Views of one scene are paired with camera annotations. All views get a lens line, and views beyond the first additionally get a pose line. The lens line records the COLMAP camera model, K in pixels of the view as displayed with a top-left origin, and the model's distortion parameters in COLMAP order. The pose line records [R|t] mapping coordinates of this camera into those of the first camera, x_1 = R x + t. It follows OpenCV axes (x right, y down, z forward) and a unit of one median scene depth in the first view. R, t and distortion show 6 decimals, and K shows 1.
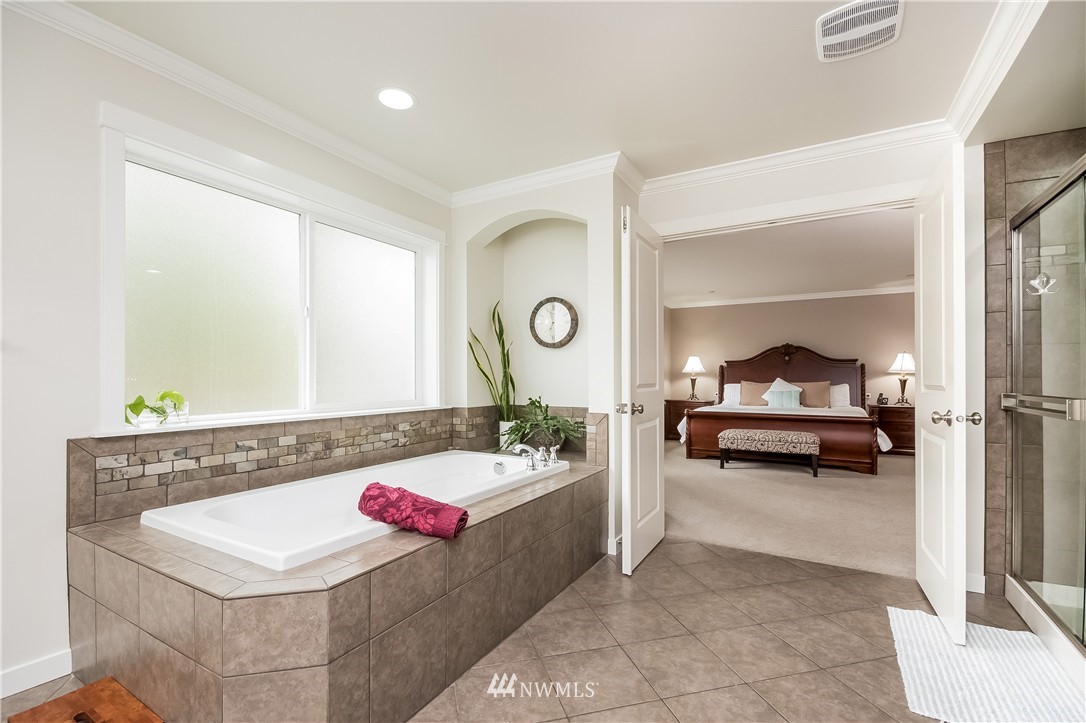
lens RADIAL K [[475.8, 0, 525.3], [0, 475.8, 377.6], [0, 0, 1]] dist [0.037631, 0.000072]
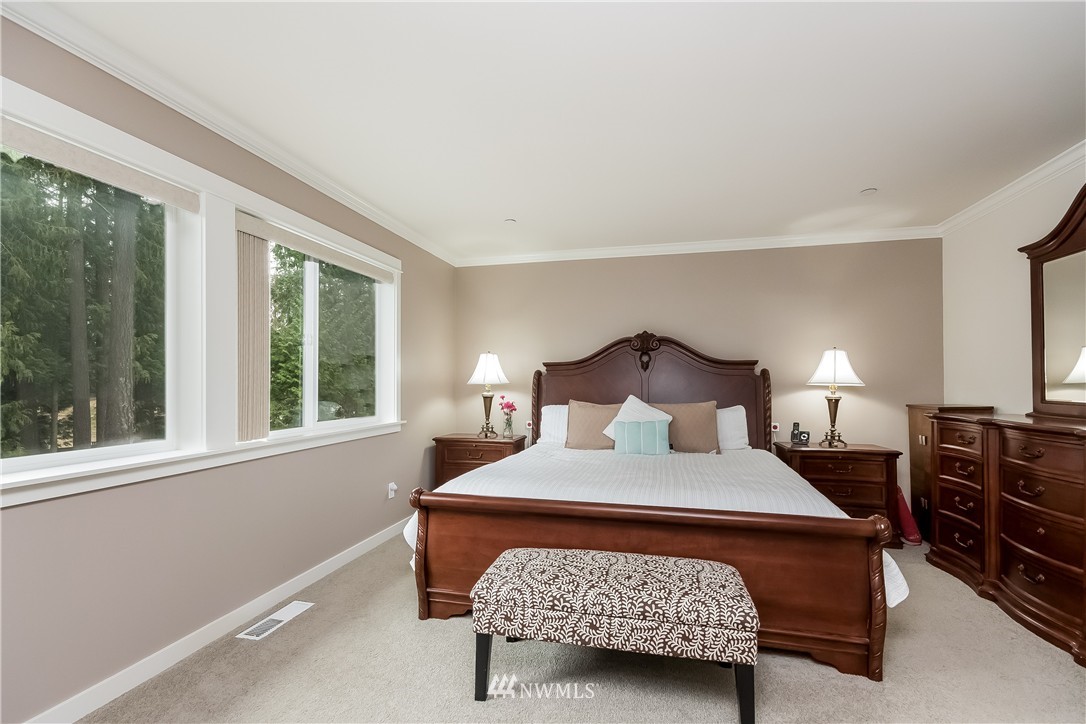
lens RADIAL K [[475.8, 0, 525.3], [0, 475.8, 378.1], [0, 0, 1]] dist [0.037631, 0.000072]
pose [[0.962423, -0.000457, 0.271553, 0.277260], [0.002485, 0.999972, -0.007125, -0.015114], [-0.271542, 0.007532, 0.962397, 0.538192]]
